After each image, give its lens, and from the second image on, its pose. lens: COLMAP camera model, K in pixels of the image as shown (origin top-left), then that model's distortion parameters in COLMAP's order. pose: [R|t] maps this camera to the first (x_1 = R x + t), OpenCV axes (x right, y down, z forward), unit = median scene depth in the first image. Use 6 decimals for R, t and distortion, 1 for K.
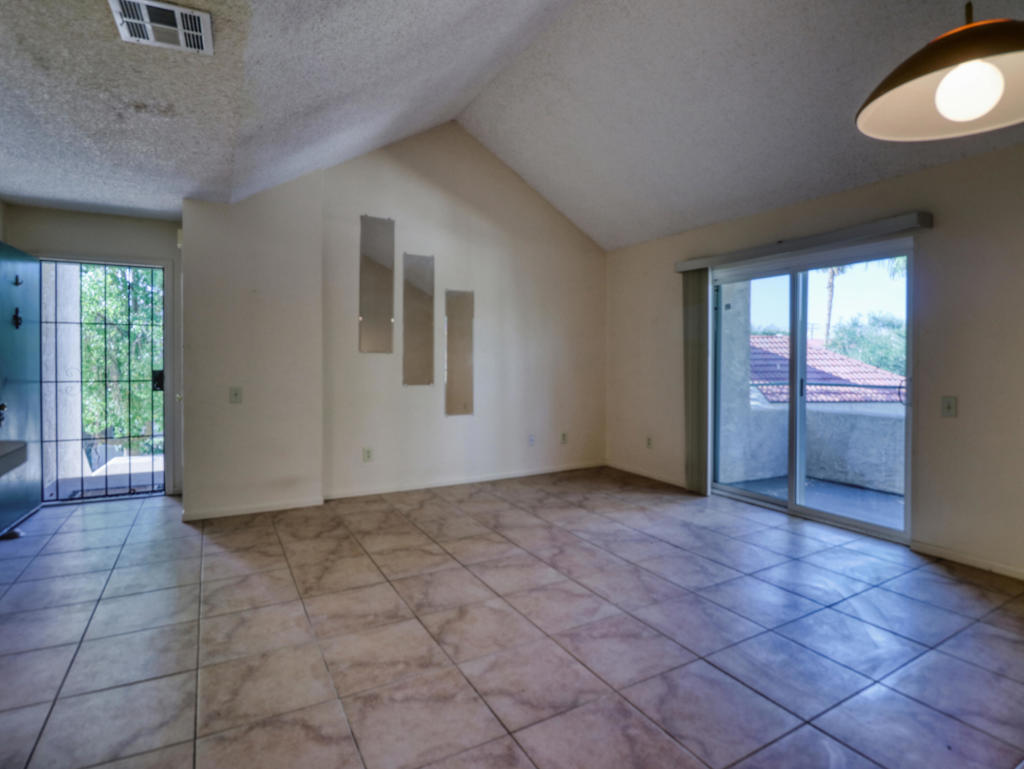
lens RADIAL K [[530.3, 0, 510.3], [0, 530.3, 363.6], [0, 0, 1]] dist [0.001395, -0.013747]
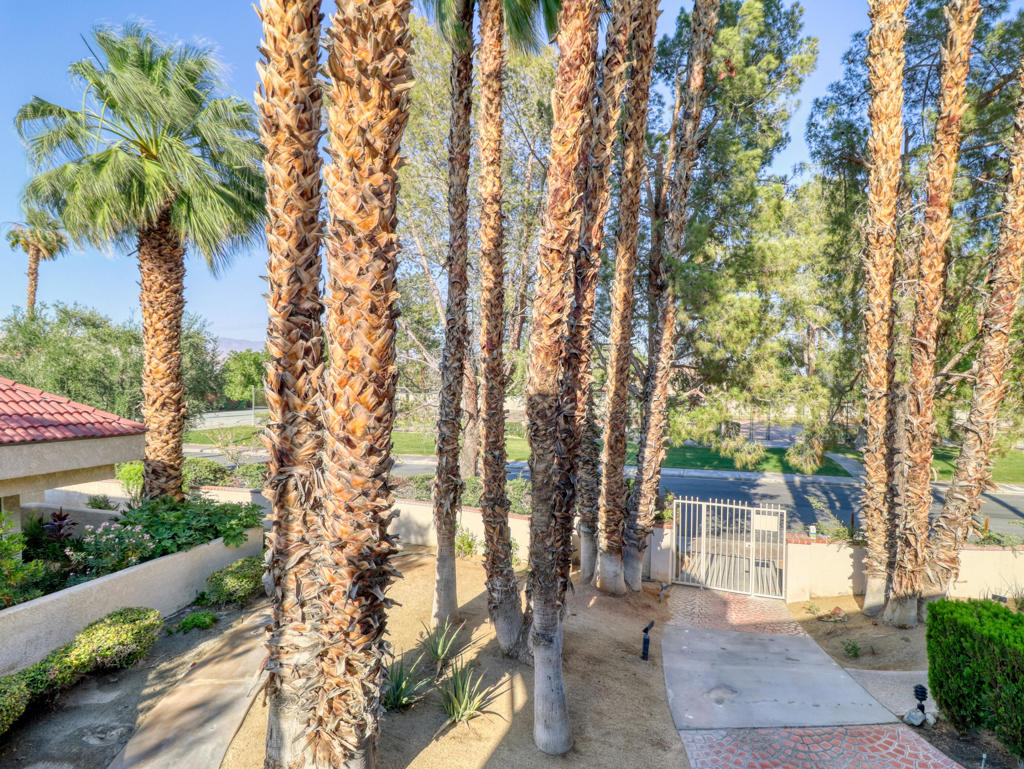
lens RADIAL K [[573.9, 0, 552.4], [0, 573.9, 395.3], [0, 0, 1]] dist [-0.000933, -0.011774]
pose [[0.312853, -0.026385, 0.949435, 1.456816], [0.000087, 0.999615, 0.027751, 0.026494], [-0.949801, -0.008600, 0.312735, 1.292695]]
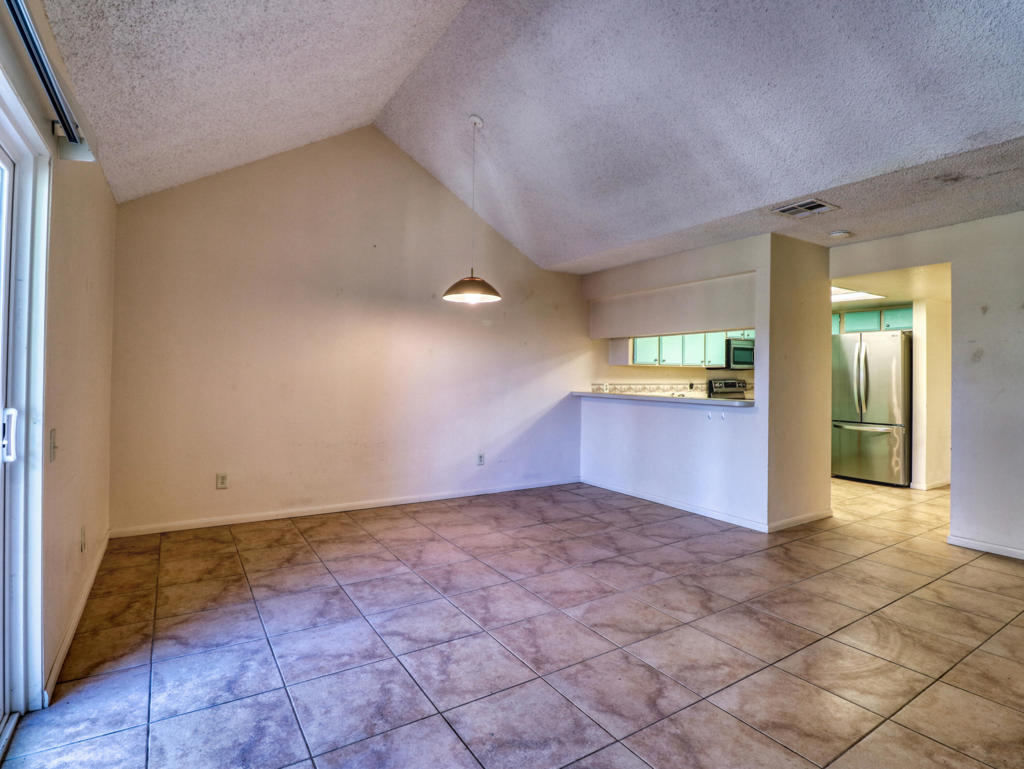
lens RADIAL K [[530.3, 0, 510.6], [0, 530.3, 365.5], [0, 0, 1]] dist [0.001395, -0.013747]
pose [[-0.998353, -0.015654, -0.055201, 0.330686], [-0.015261, 0.999855, -0.007533, -0.019689], [0.055311, -0.006678, -0.998447, 1.779305]]
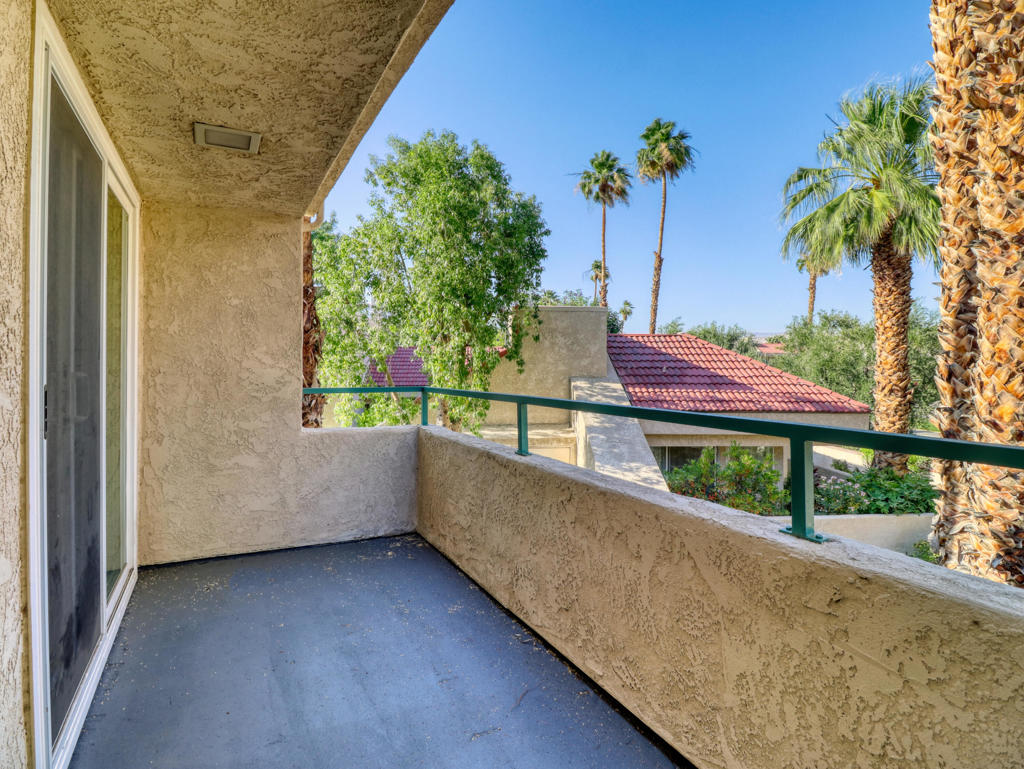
lens RADIAL K [[530.3, 0, 511.8], [0, 530.3, 368.5], [0, 0, 1]] dist [0.001395, -0.013747]
pose [[0.999960, 0.001280, -0.008895, 1.321926], [-0.001290, 0.999999, -0.001097, 0.027225], [0.008893, 0.001108, 0.999960, 0.727768]]
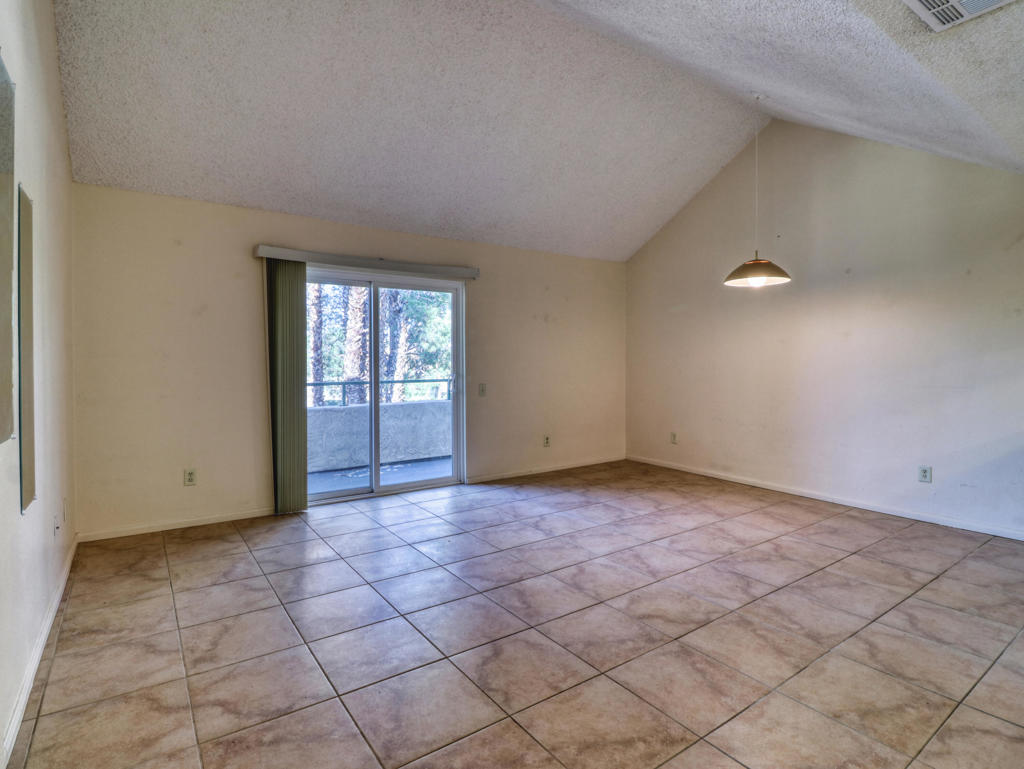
lens RADIAL K [[530.3, 0, 509.4], [0, 530.3, 363.5], [0, 0, 1]] dist [0.001395, -0.013747]
pose [[-0.100137, -0.008323, 0.994939, -0.898072], [0.009684, 0.999909, 0.009339, -0.017077], [-0.994927, 0.010570, -0.100047, 1.153387]]
